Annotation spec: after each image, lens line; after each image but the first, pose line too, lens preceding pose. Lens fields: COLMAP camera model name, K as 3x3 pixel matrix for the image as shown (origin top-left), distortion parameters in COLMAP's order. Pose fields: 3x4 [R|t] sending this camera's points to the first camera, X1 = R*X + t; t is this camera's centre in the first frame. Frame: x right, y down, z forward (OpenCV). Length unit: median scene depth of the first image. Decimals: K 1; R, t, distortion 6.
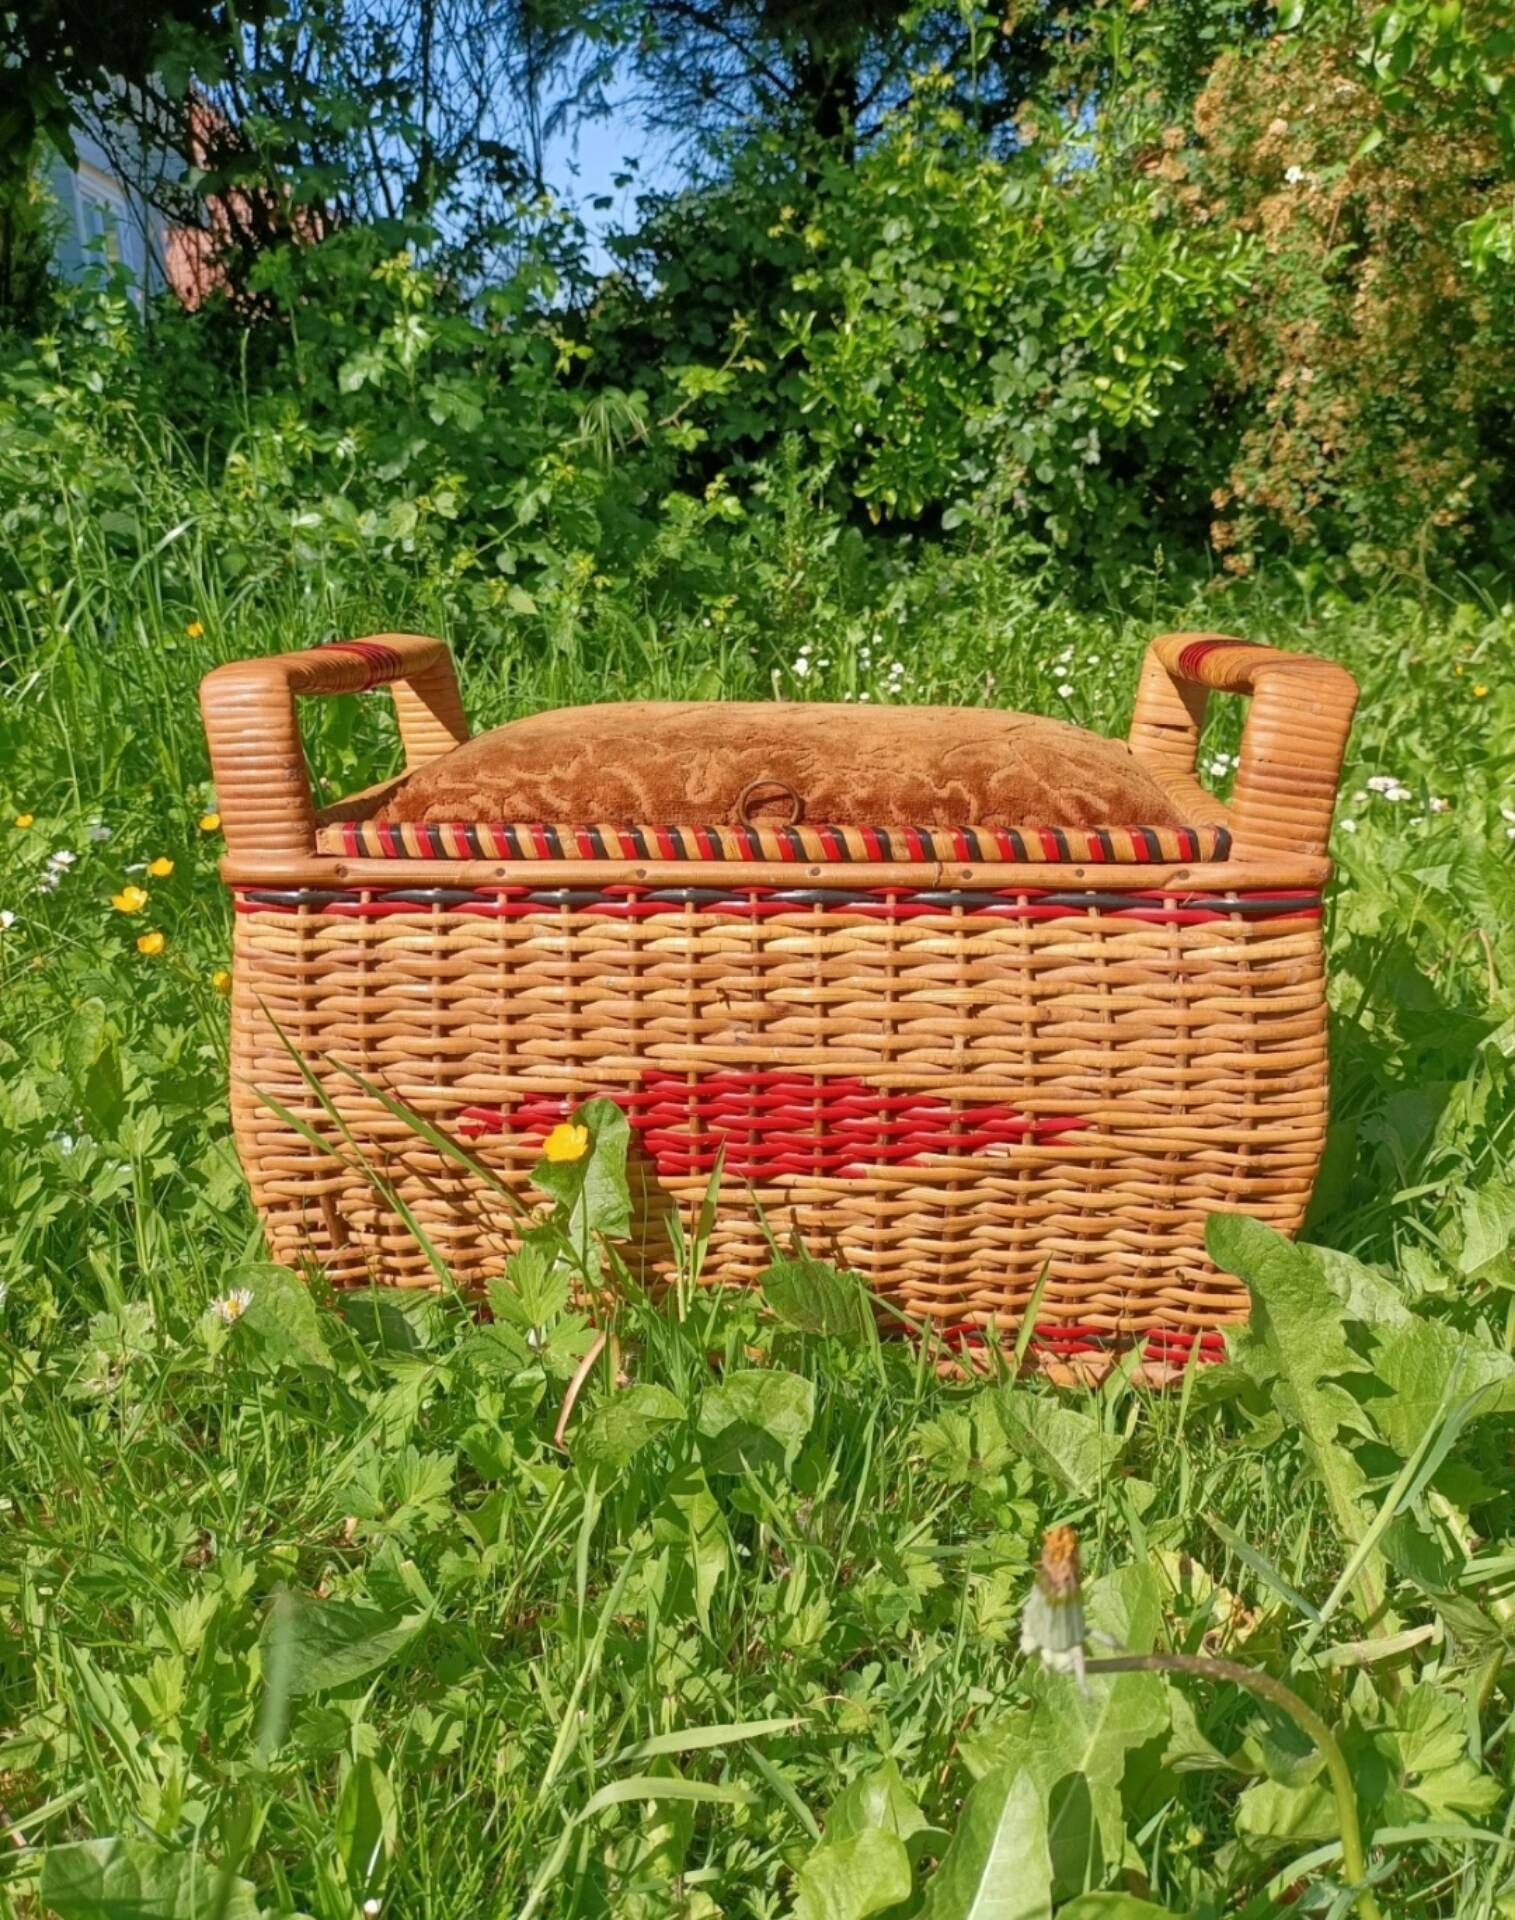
lens RADIAL K [[1595.1, 0, 786.3], [0, 1595.1, 940.3], [0, 0, 1]] dist [0.023358, -0.048050]
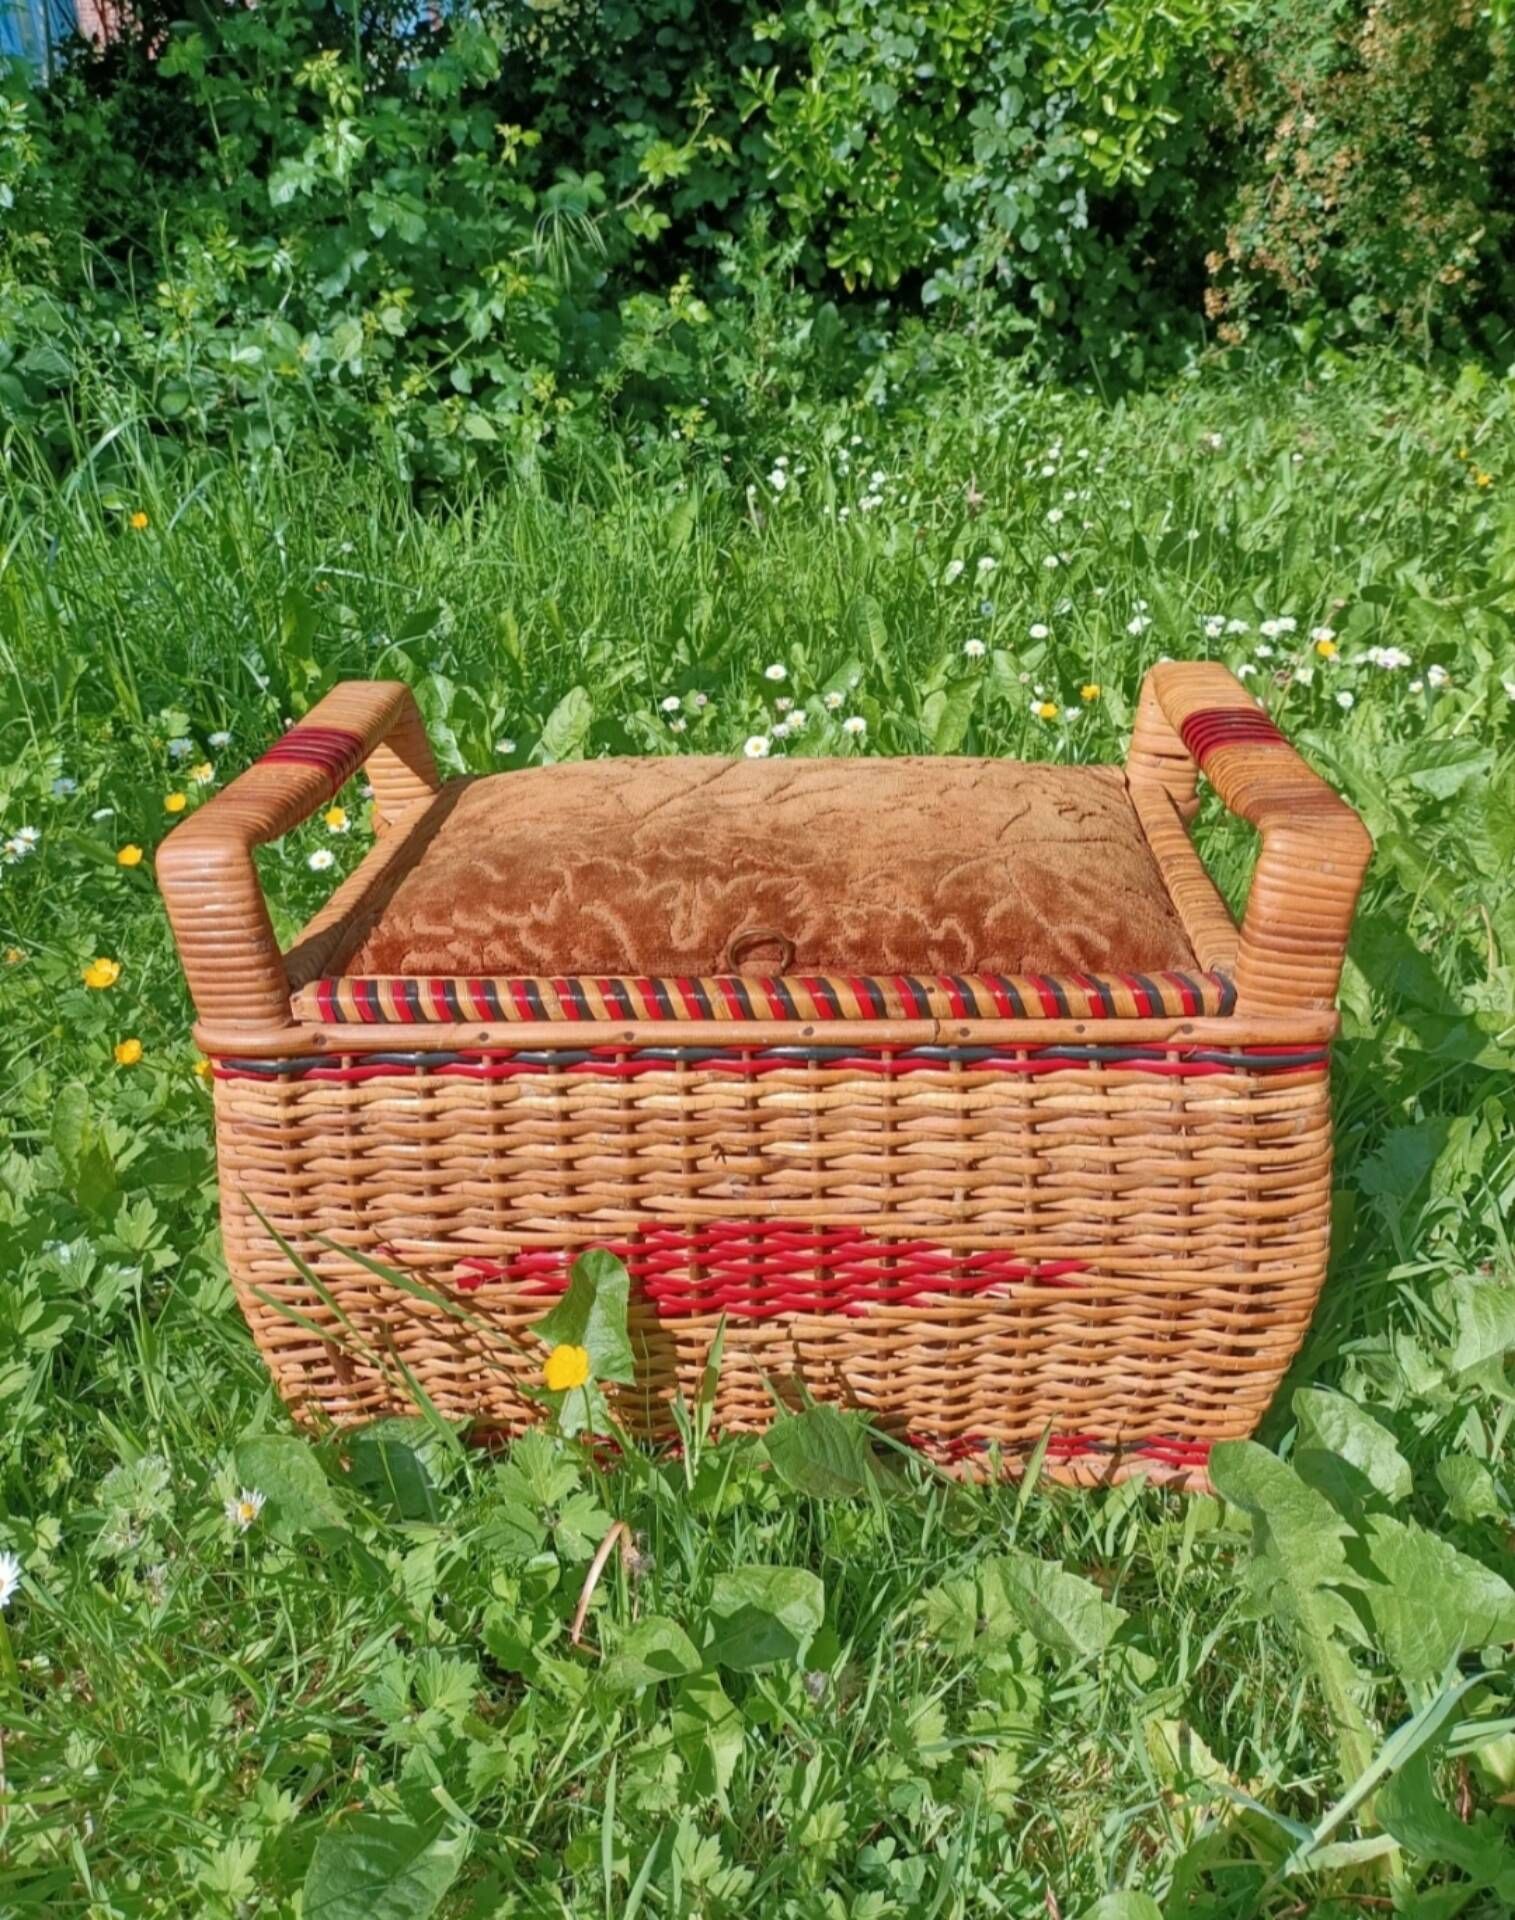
lens RADIAL K [[1595.1, 0, 786.3], [0, 1595.1, 940.3], [0, 0, 1]] dist [0.023358, -0.048050]
pose [[0.999431, -0.033252, 0.005636, 0.000873], [0.031886, 0.986055, 0.163338, -0.154435], [-0.010989, -0.163065, 0.986554, 0.030892]]
